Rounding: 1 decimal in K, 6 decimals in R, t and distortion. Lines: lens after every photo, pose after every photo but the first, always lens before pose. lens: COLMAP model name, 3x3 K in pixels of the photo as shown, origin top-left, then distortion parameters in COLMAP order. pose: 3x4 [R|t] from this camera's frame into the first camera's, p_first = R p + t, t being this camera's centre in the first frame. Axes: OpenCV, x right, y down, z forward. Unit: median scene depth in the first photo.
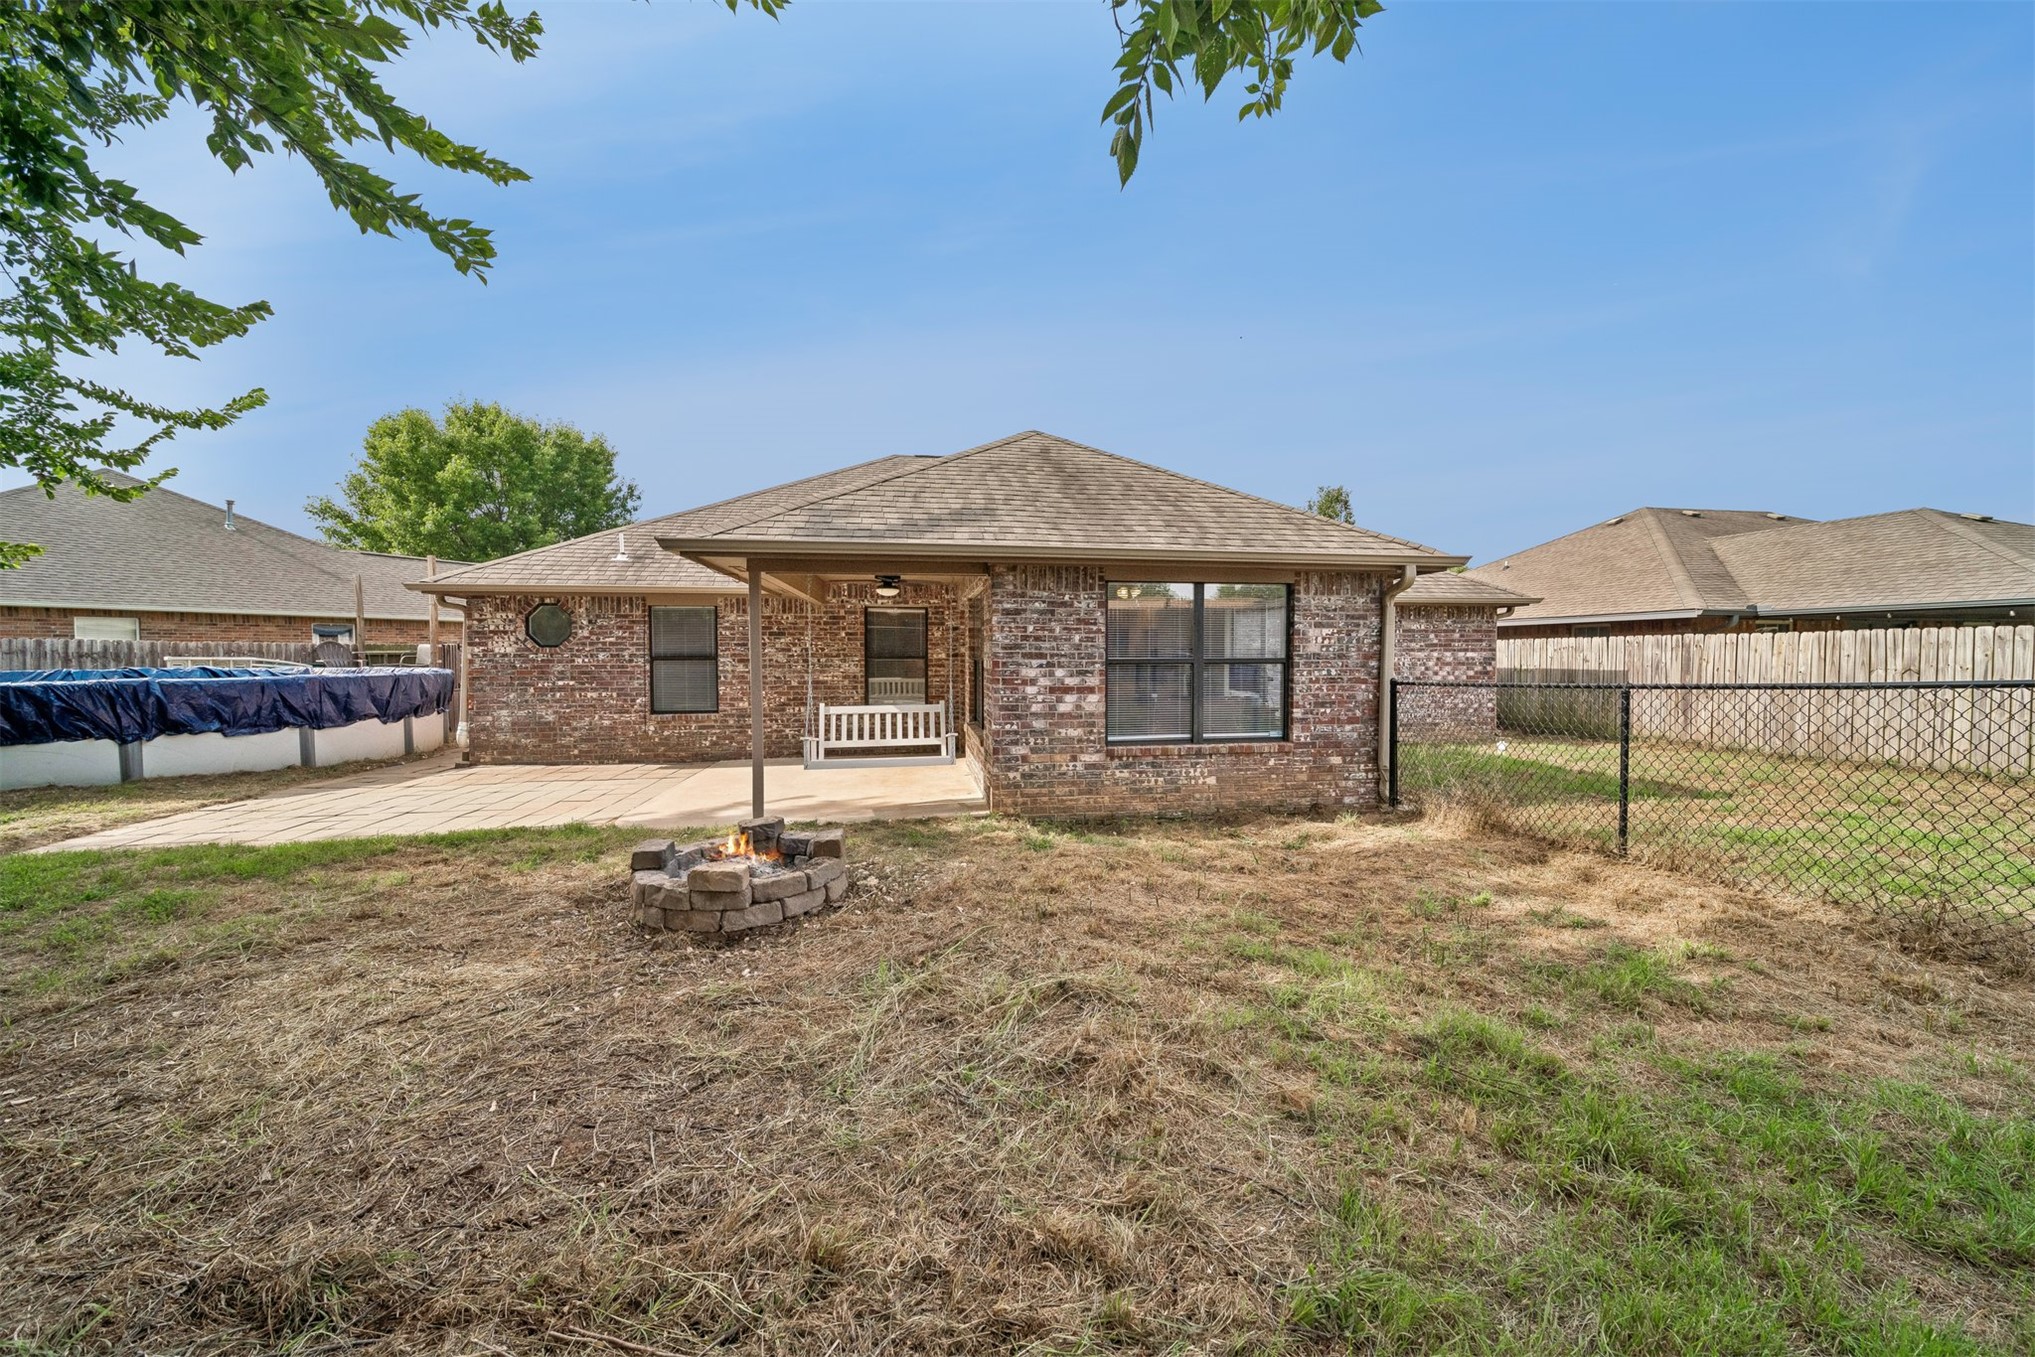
lens RADIAL K [[716.0, 0, 1021.8], [0, 716.0, 671.9], [0, 0, 1]] dist [0.005201, -0.001854]
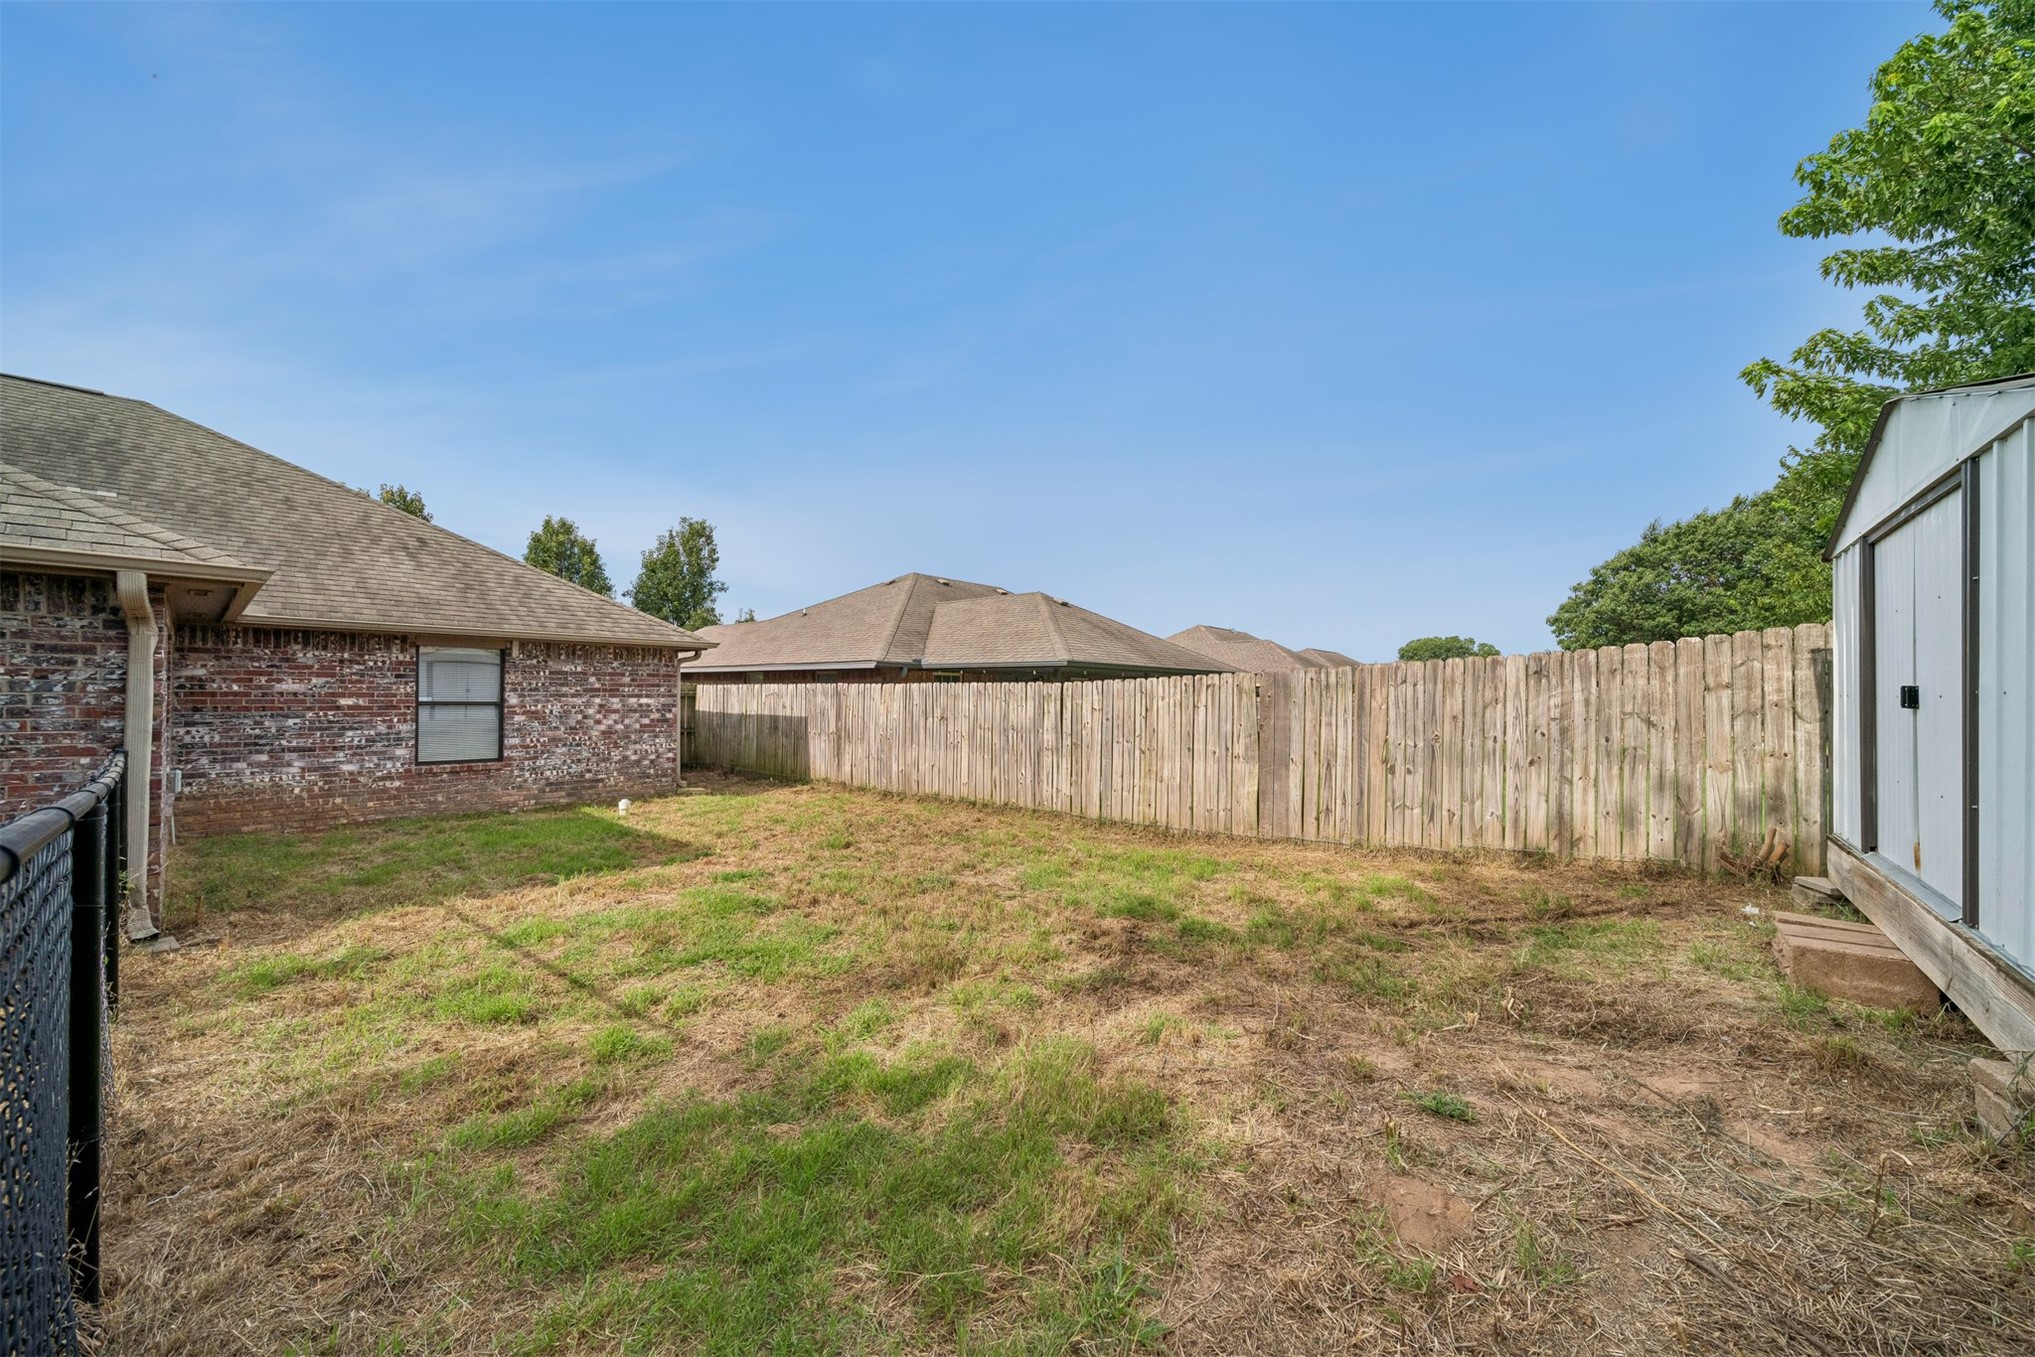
lens RADIAL K [[716.0, 0, 1013.4], [0, 716.0, 685.7], [0, 0, 1]] dist [0.005201, -0.001854]
pose [[0.773586, 0.016454, 0.633478, 0.314846], [0.004387, 0.999500, -0.031317, -0.009754], [-0.633676, 0.027005, 0.773127, 0.000430]]
